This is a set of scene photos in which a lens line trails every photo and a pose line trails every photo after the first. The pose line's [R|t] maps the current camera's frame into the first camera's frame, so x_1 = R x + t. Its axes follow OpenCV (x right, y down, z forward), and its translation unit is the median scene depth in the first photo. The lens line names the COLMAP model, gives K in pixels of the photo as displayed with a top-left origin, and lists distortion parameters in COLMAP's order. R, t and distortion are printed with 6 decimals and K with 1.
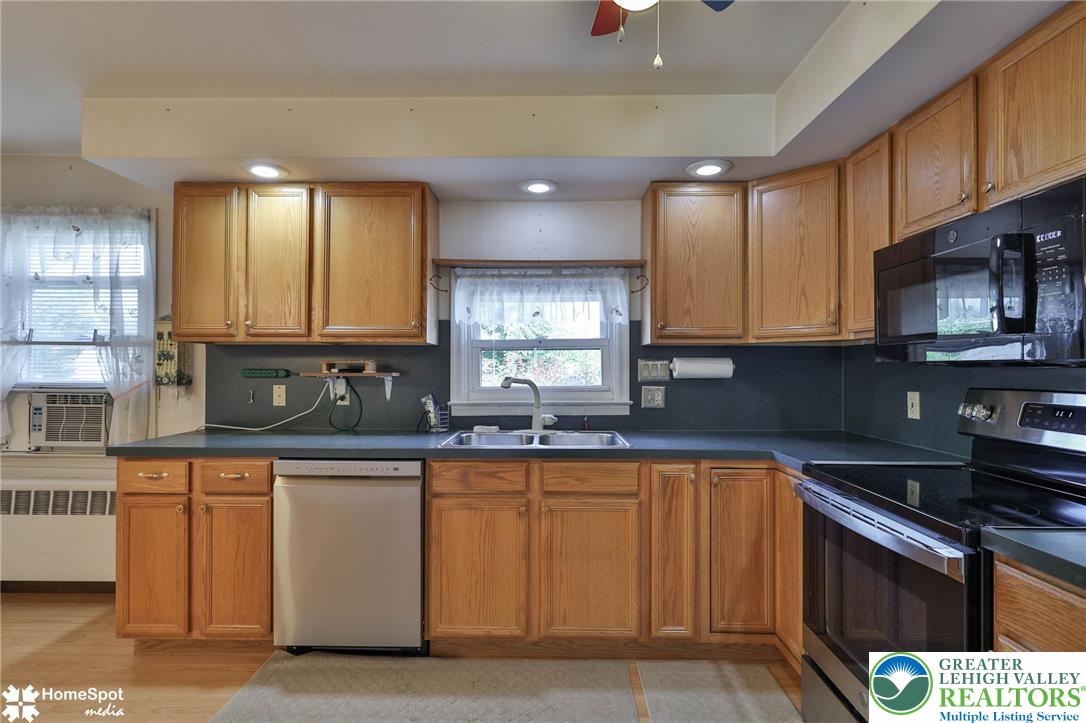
lens RADIAL K [[570.4, 0, 538.8], [0, 570.4, 360.6], [0, 0, 1]] dist [0.000509, -0.000431]
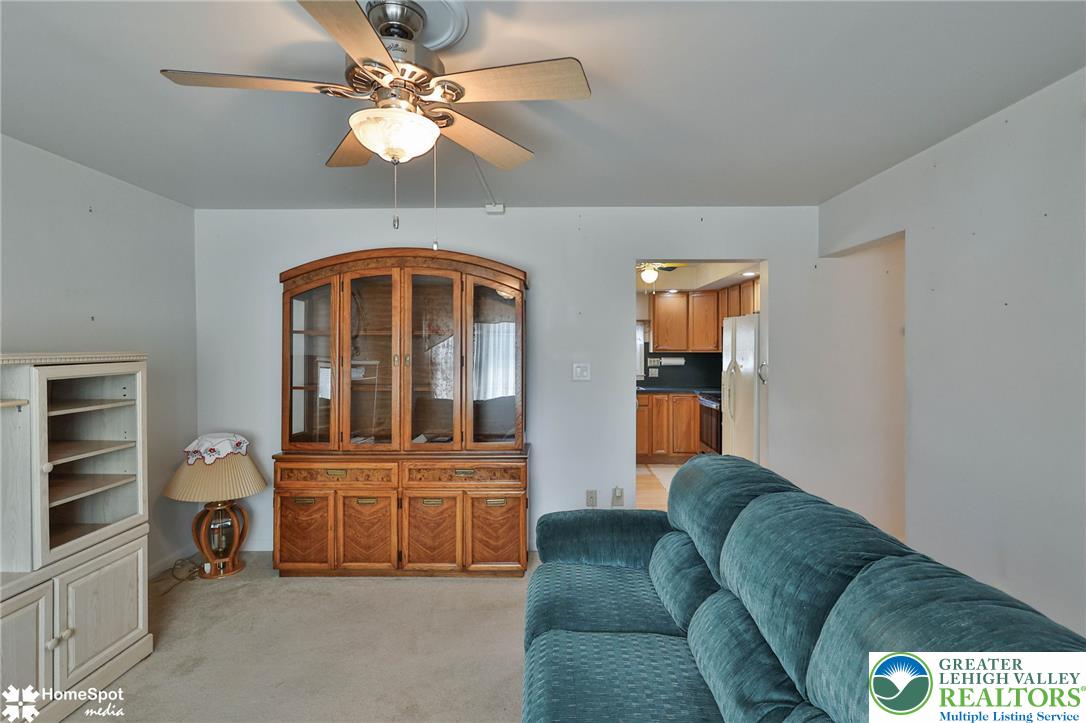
lens RADIAL K [[570.4, 0, 542.7], [0, 570.4, 355.2], [0, 0, 1]] dist [0.000509, -0.000431]
pose [[0.999992, -0.002179, 0.003326, -0.334079], [0.002121, 0.999847, 0.017340, -0.065886], [-0.003363, -0.017333, 0.999844, -1.705625]]
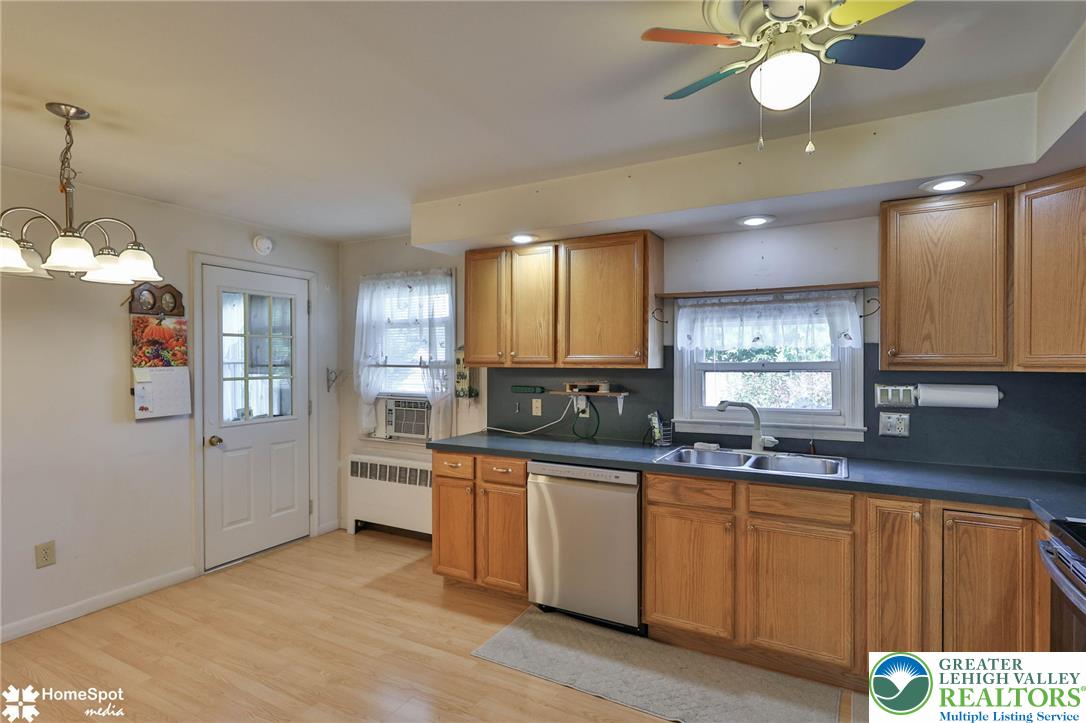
lens RADIAL K [[570.4, 0, 511.9], [0, 570.4, 363.2], [0, 0, 1]] dist [0.000509, -0.000431]
pose [[0.871810, 0.002616, -0.489837, 0.128353], [0.005979, 0.999854, 0.015981, -0.063147], [0.489808, -0.016861, 0.871667, -0.140736]]
